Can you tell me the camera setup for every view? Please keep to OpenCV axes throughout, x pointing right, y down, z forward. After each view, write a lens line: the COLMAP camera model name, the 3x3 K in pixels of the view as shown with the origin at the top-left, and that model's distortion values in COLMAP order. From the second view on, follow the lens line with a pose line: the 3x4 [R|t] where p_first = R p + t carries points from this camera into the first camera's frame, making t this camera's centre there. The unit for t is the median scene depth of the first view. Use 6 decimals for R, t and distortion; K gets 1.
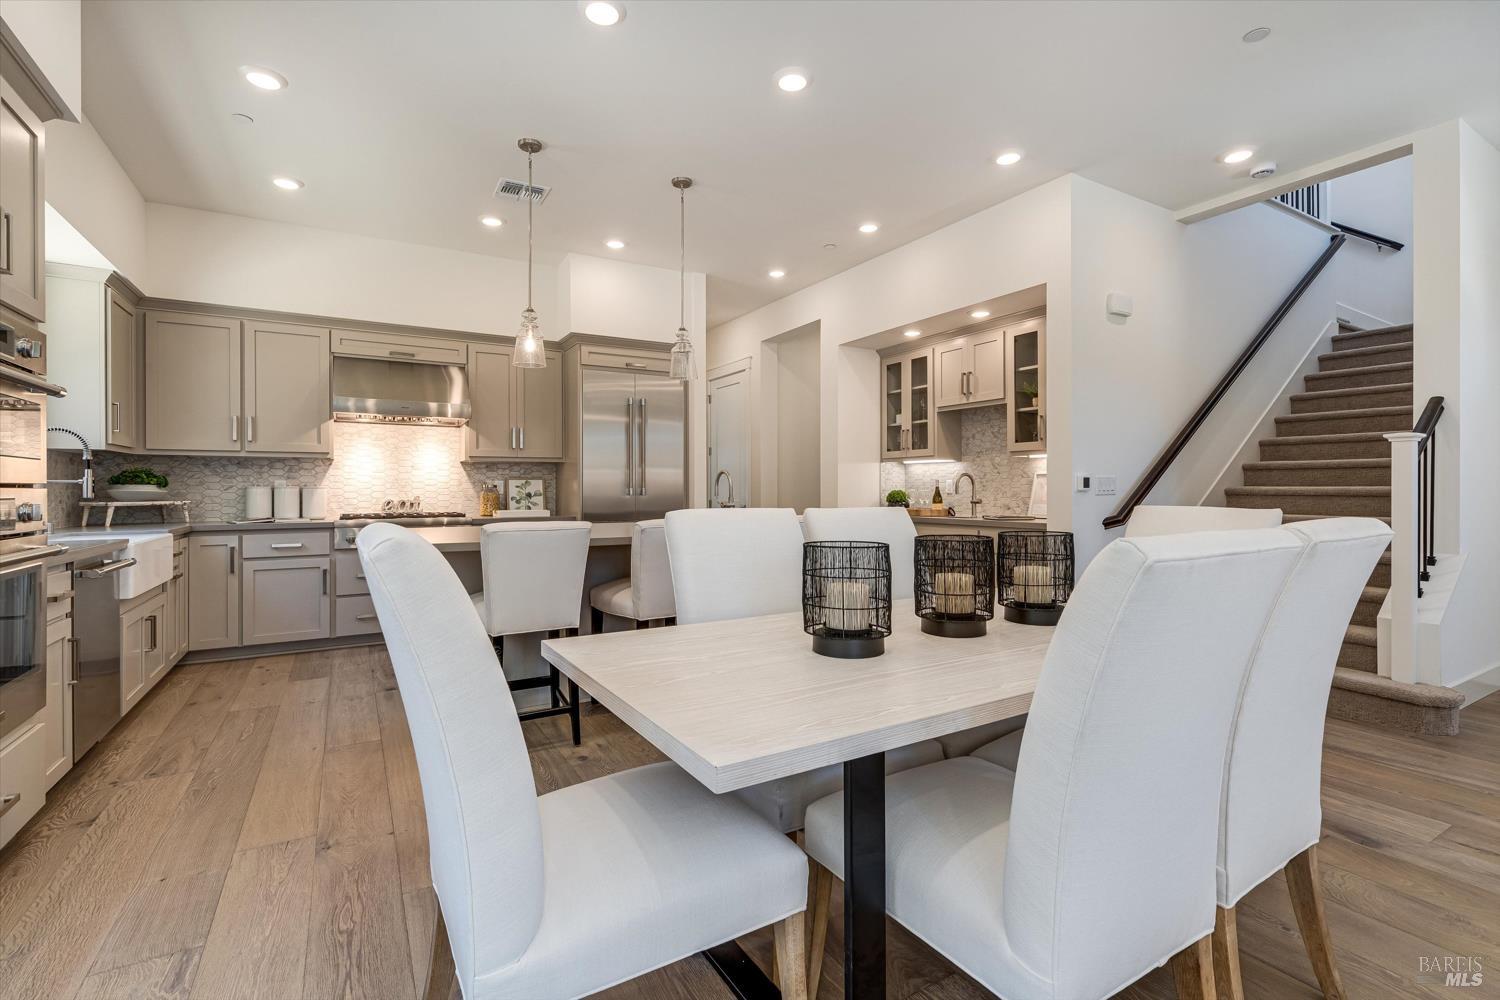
lens RADIAL K [[682.5, 0, 748.8], [0, 682.5, 490.7], [0, 0, 1]] dist [-0.003719, 0.001249]
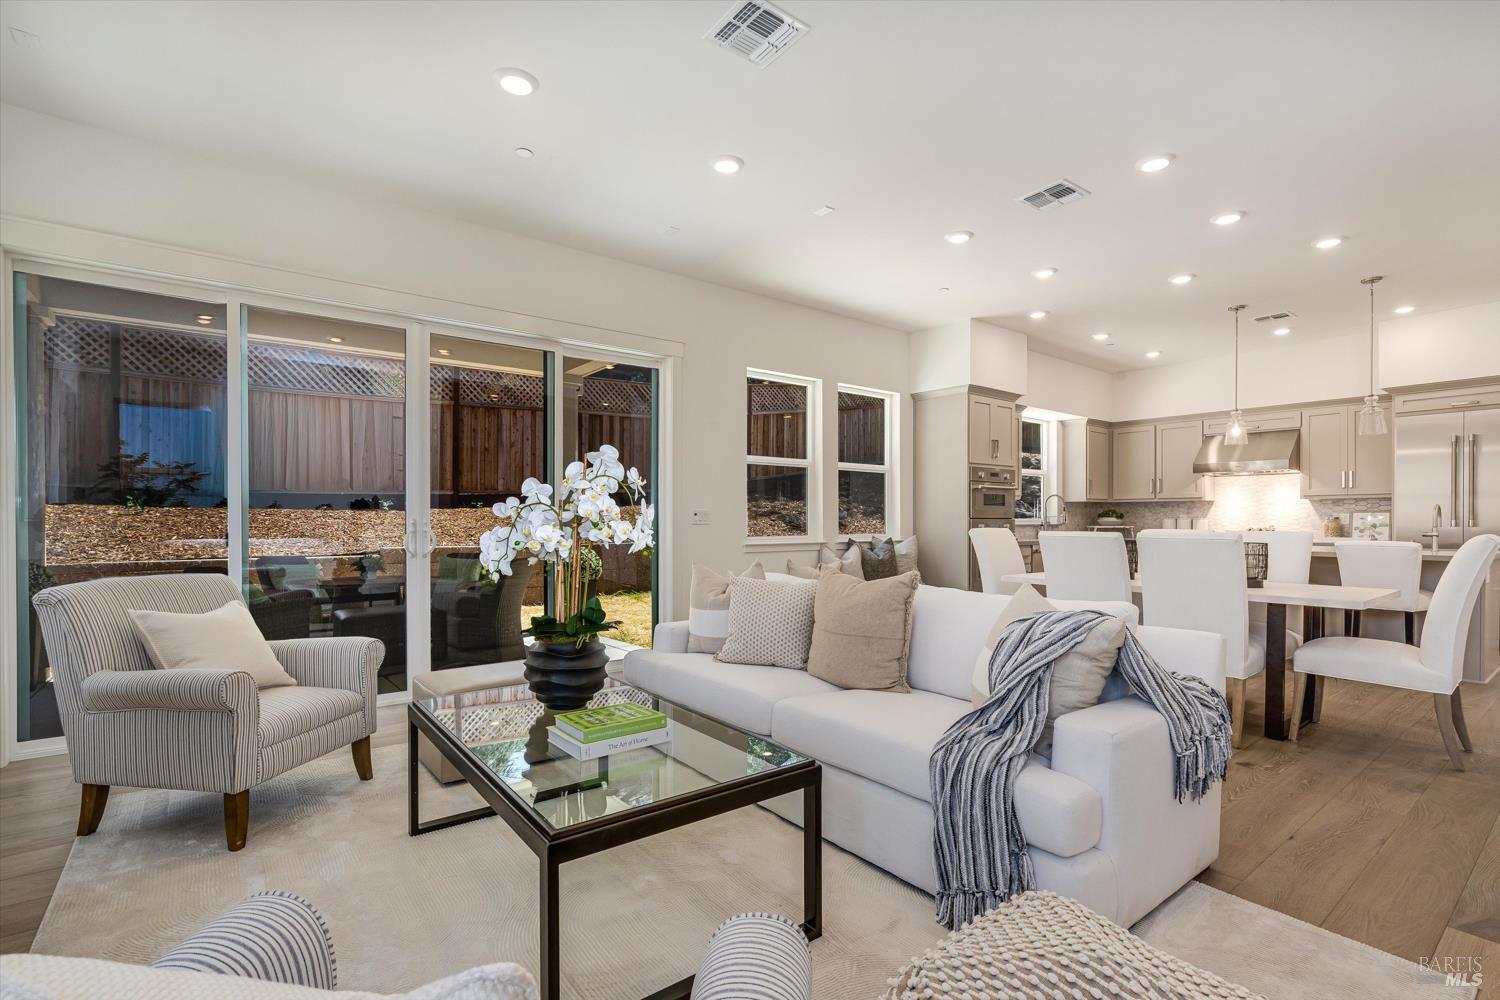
lens RADIAL K [[682.5, 0, 764.1], [0, 682.5, 519.2], [0, 0, 1]] dist [-0.003719, 0.001249]
pose [[0.136773, 0.003255, -0.990597, 0.771798], [-0.006091, 0.999978, 0.002444, -0.001315], [0.990584, 0.005699, 0.136790, -0.225172]]
